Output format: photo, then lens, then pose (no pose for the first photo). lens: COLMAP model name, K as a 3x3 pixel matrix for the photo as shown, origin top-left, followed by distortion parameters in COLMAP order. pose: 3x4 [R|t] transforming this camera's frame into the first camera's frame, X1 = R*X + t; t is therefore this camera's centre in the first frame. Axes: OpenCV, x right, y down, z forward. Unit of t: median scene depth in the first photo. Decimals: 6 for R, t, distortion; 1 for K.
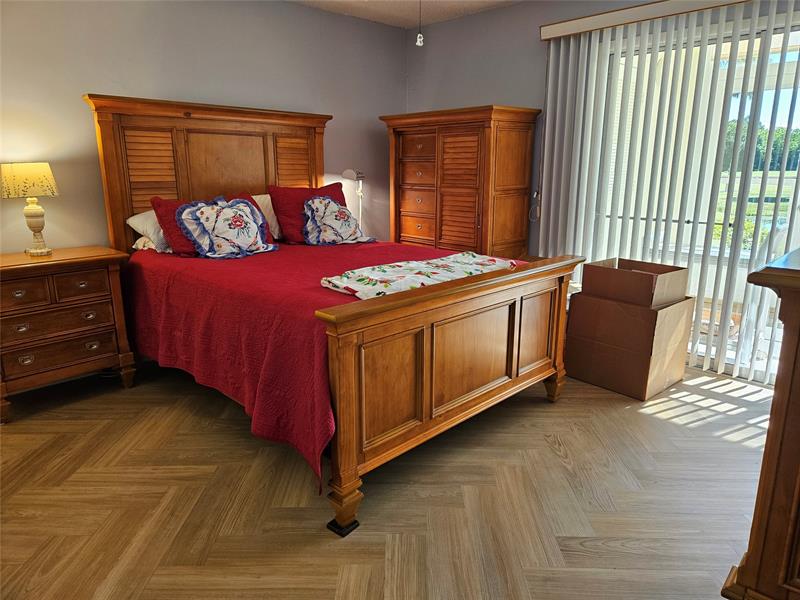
lens RADIAL K [[546.6, 0, 400.0], [0, 546.6, 300.0], [0, 0, 1]] dist [0.052429, -0.001233]
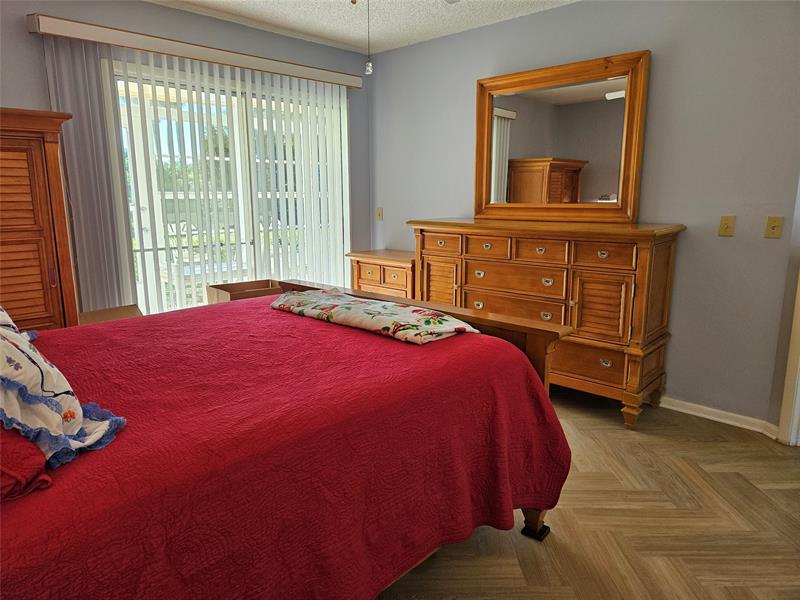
lens RADIAL K [[546.6, 0, 400.0], [0, 546.6, 300.0], [0, 0, 1]] dist [0.052429, -0.001233]
pose [[-0.024672, -0.201293, 0.979220, -0.741378], [0.242677, 0.949014, 0.201198, -0.210226], [-0.969793, 0.242599, 0.025435, 0.786542]]
